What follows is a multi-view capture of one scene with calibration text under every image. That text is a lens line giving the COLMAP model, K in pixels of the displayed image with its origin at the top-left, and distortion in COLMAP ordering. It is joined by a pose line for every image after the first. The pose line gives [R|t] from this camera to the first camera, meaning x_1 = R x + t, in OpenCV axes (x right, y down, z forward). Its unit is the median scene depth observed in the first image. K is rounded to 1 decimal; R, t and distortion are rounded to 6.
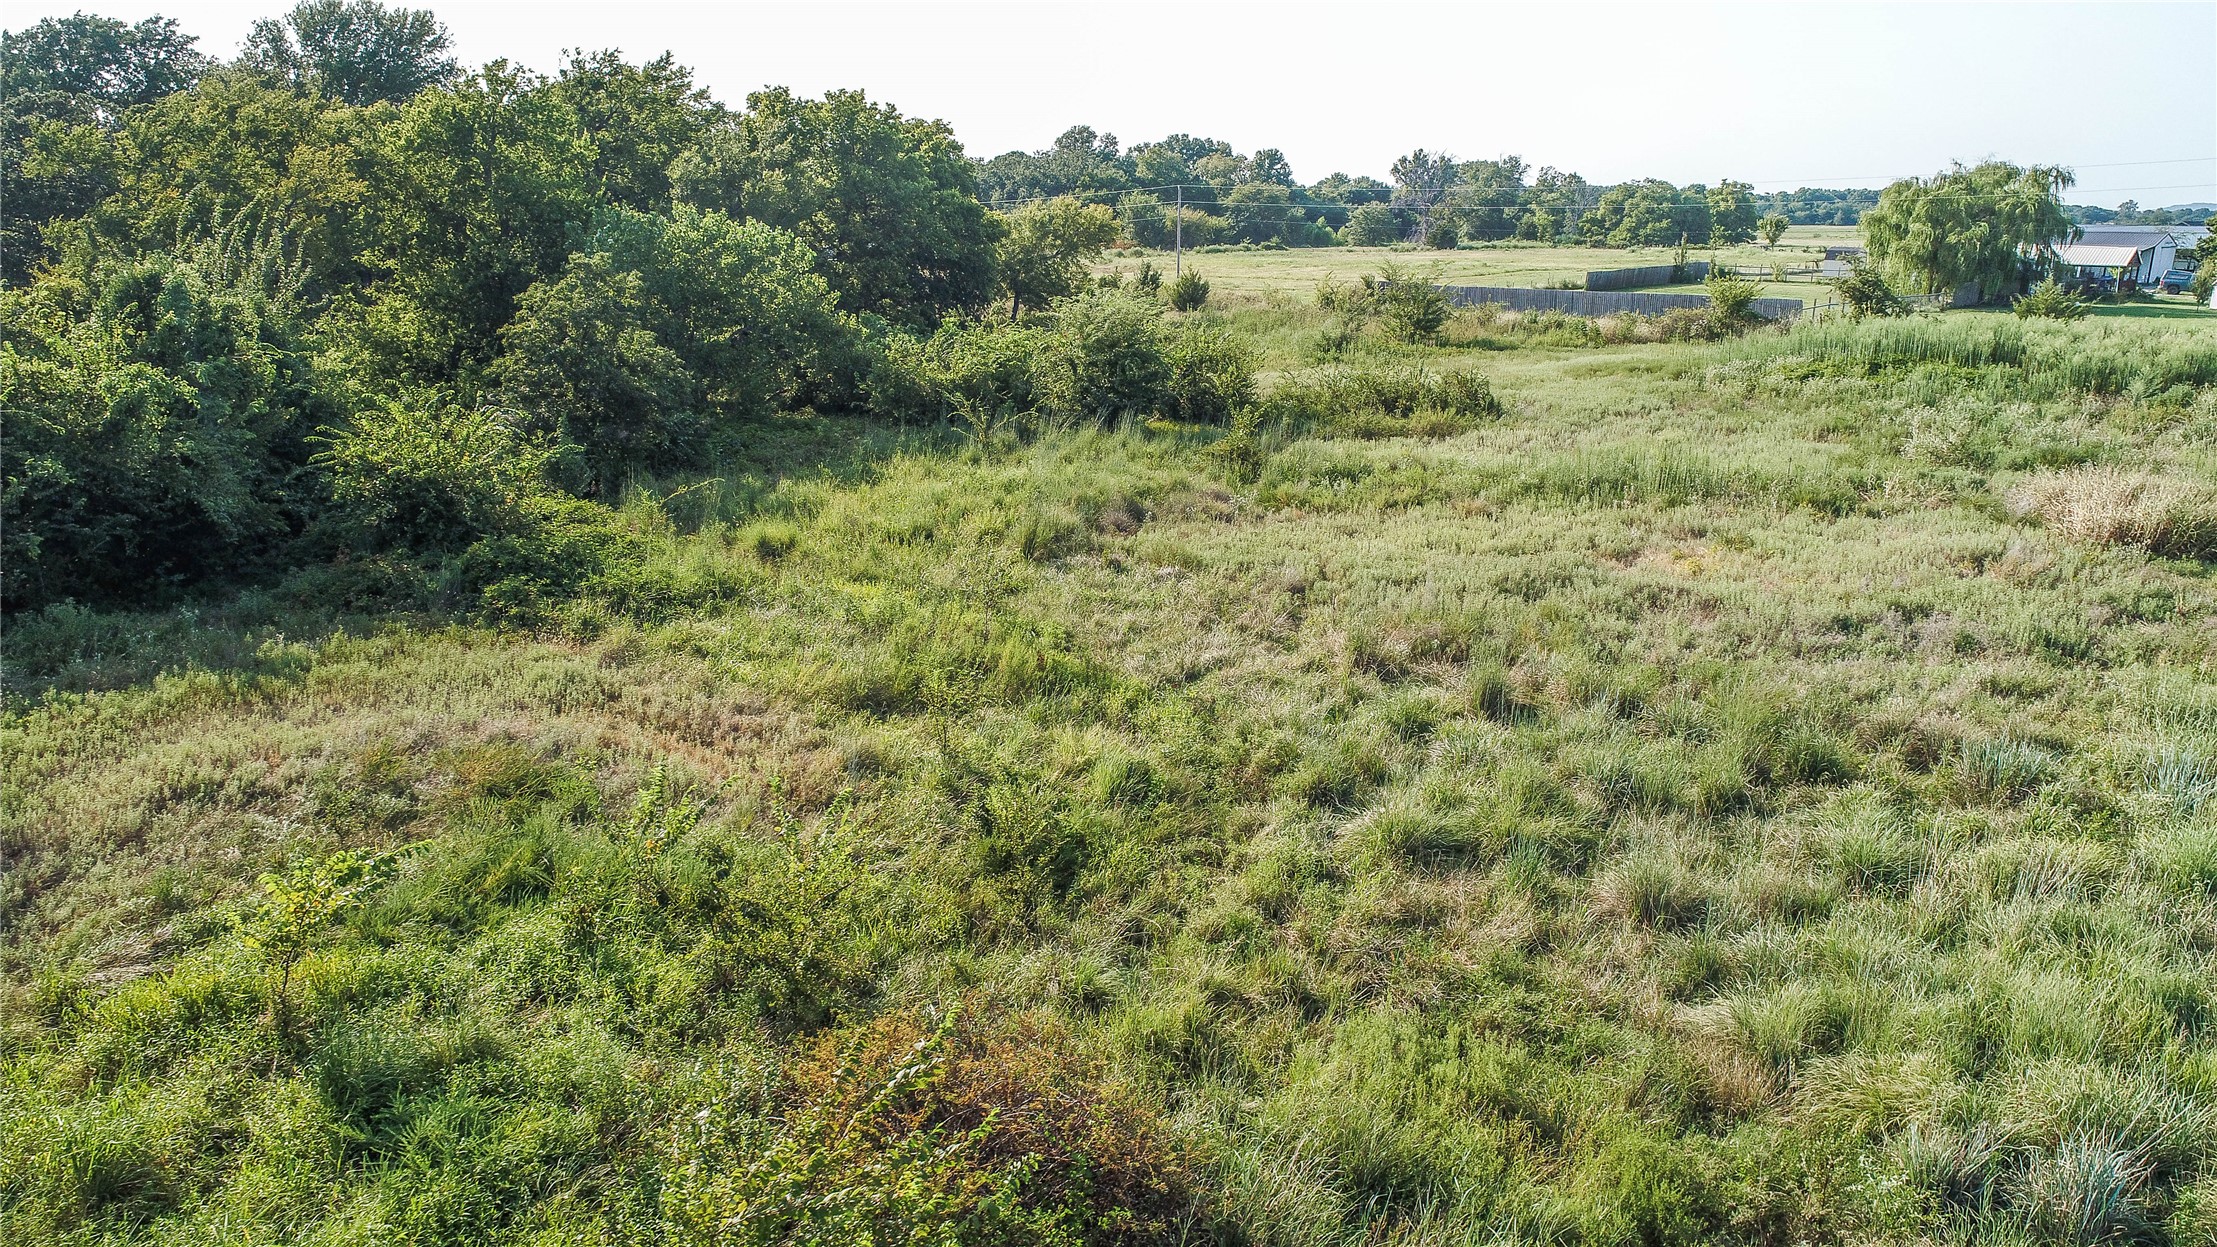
lens RADIAL K [[1481.2, 0, 1106.3], [0, 1481.2, 625.0], [0, 0, 1]] dist [-0.007682, 0.003654]
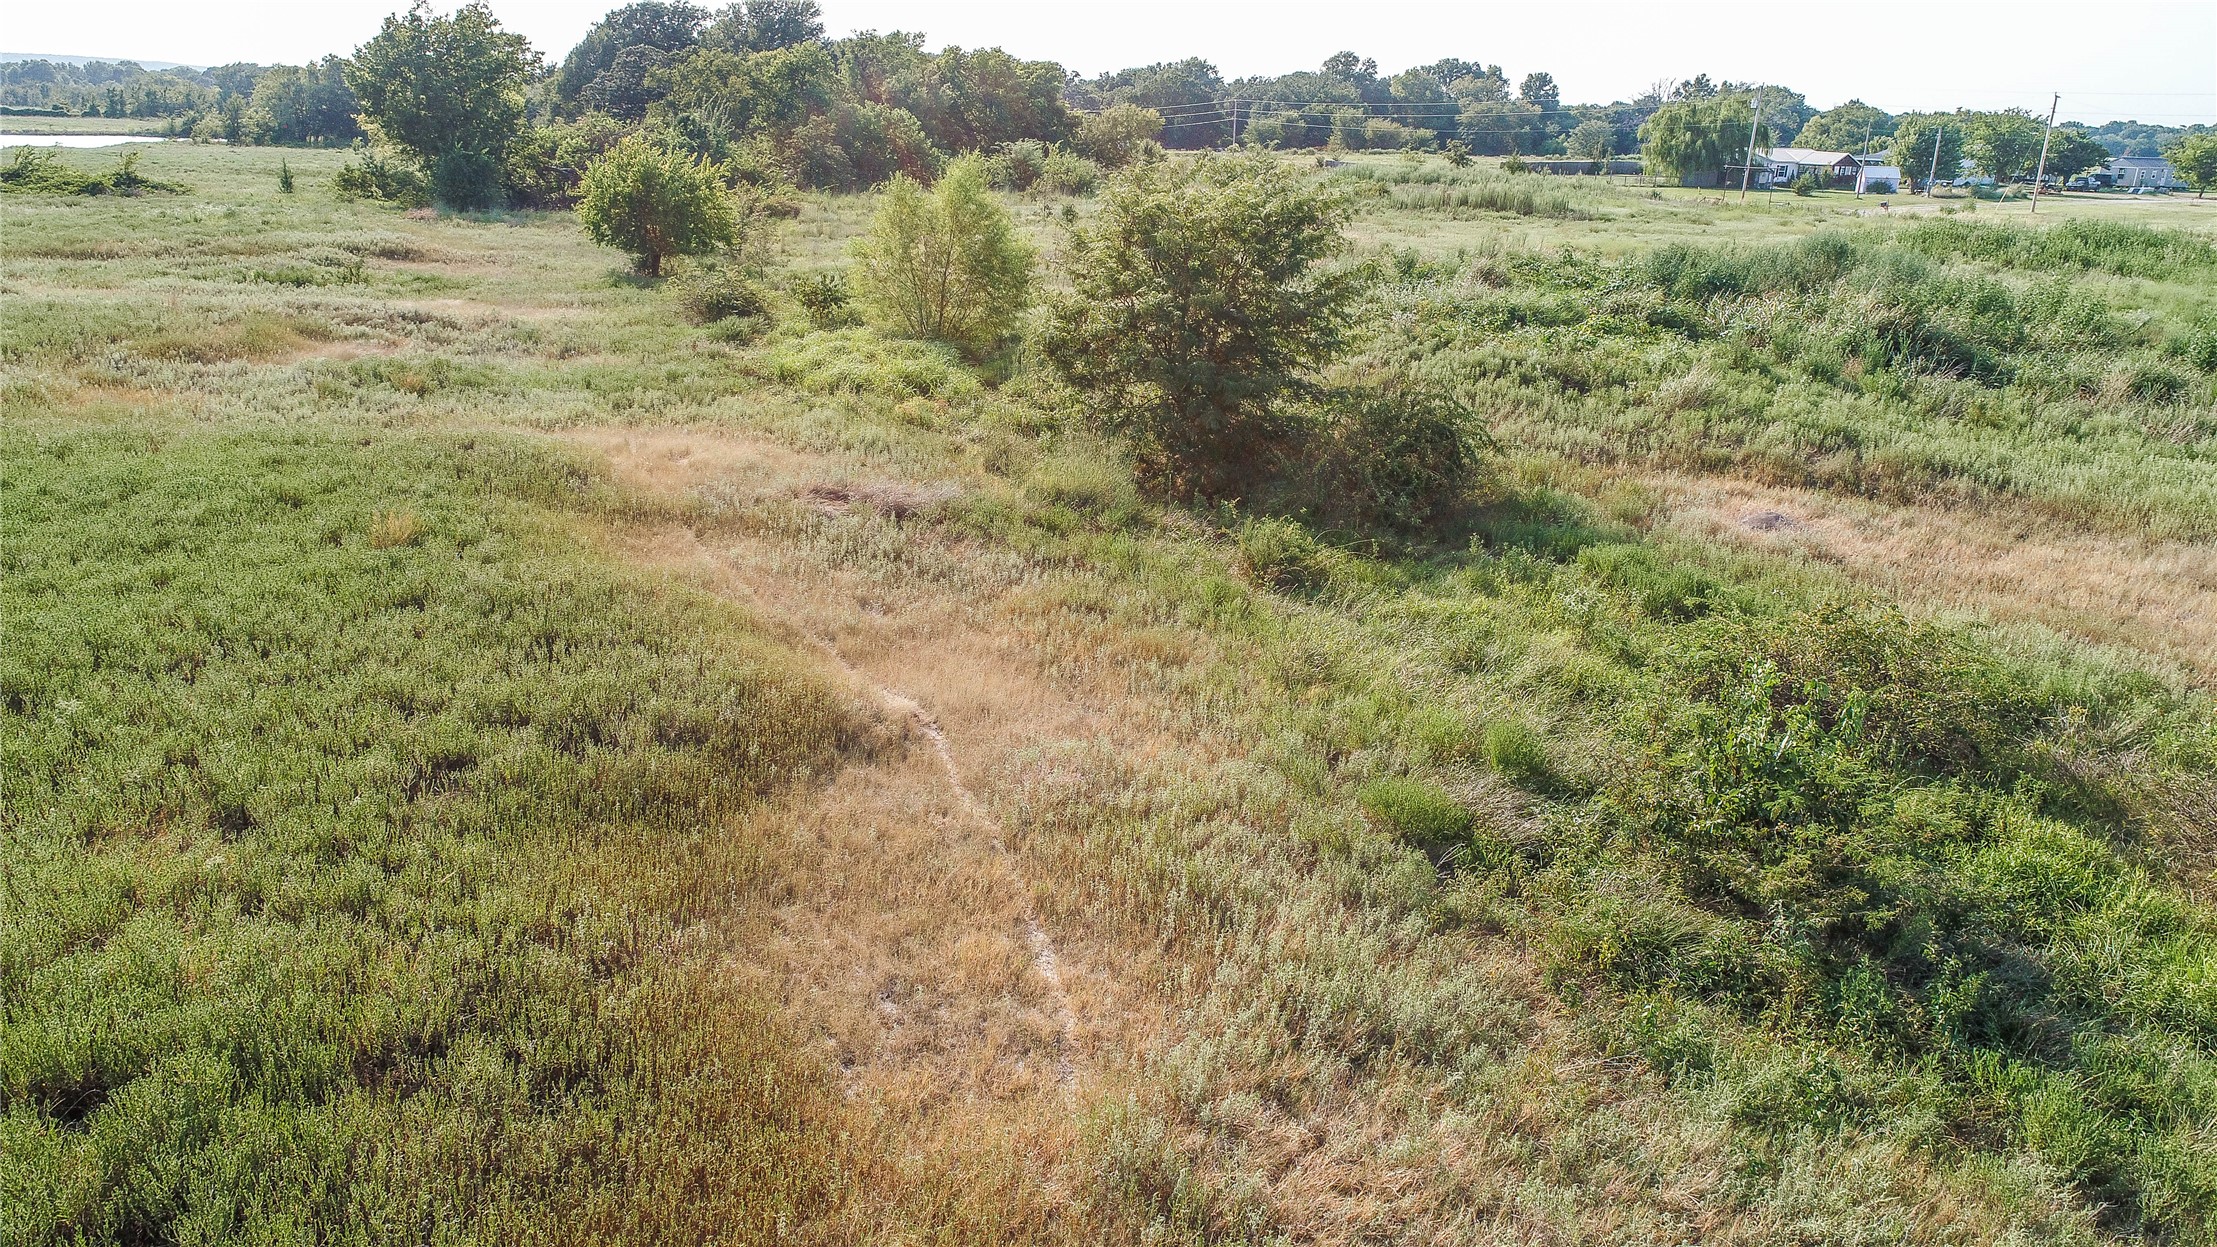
lens RADIAL K [[1481.2, 0, 1109.4], [0, 1481.2, 621.3], [0, 0, 1]] dist [-0.007682, 0.003654]
pose [[0.964504, 0.103097, -0.243112, 0.496742], [-0.090966, 0.994006, 0.060640, 0.248751], [0.247906, -0.036372, 0.968101, -0.838974]]
